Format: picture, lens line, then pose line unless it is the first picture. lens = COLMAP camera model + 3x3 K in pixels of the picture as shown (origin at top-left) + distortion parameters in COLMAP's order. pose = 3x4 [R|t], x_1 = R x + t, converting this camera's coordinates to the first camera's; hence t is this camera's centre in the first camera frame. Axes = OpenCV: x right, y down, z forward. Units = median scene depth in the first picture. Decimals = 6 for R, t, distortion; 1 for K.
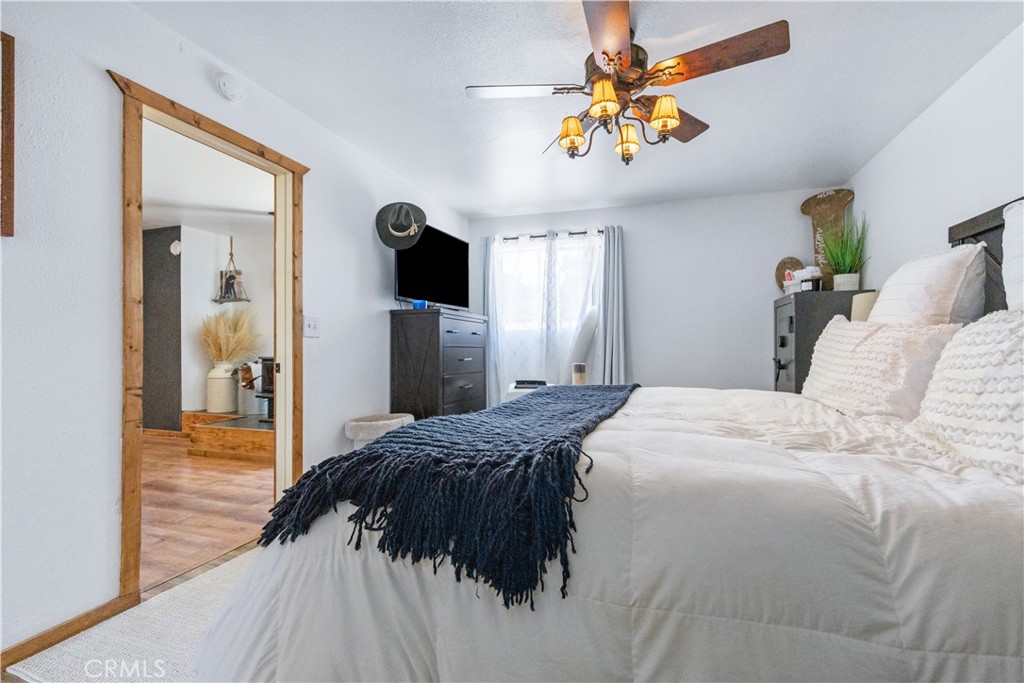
lens RADIAL K [[461.3, 0, 515.5], [0, 461.3, 341.0], [0, 0, 1]] dist [0.000606, 0.000026]
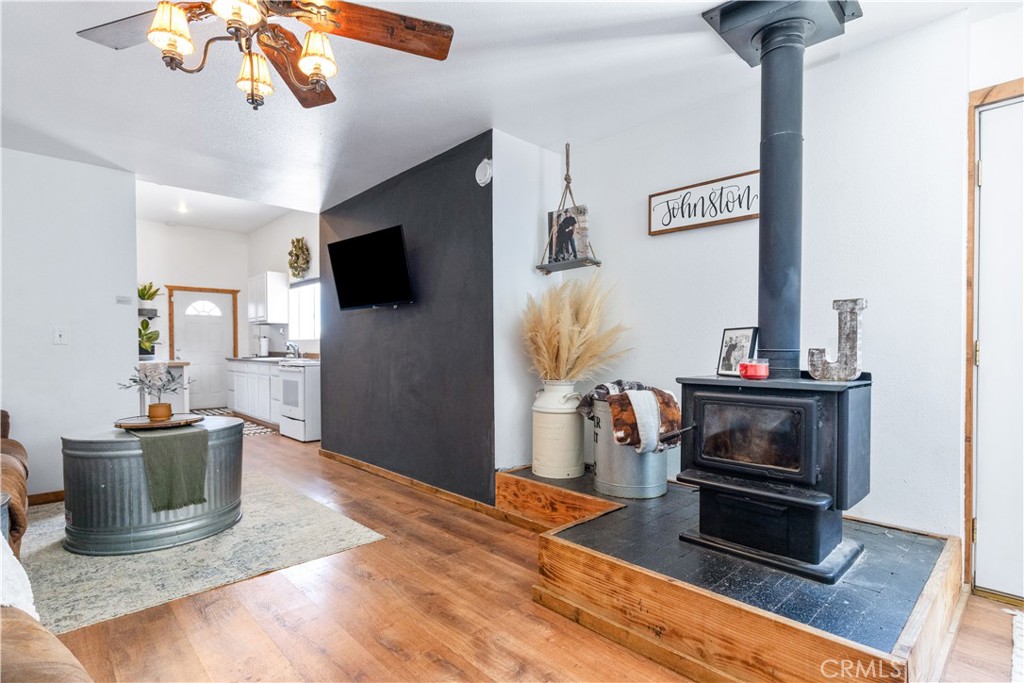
lens RADIAL K [[514.6, 0, 510.5], [0, 514.6, 347.2], [0, 0, 1]] dist [0.001026, -0.000075]
pose [[0.881386, -0.004916, -0.472371, -0.408821], [0.008712, 0.999945, 0.005850, 0.002325], [0.472316, -0.009271, 0.881380, 0.460950]]
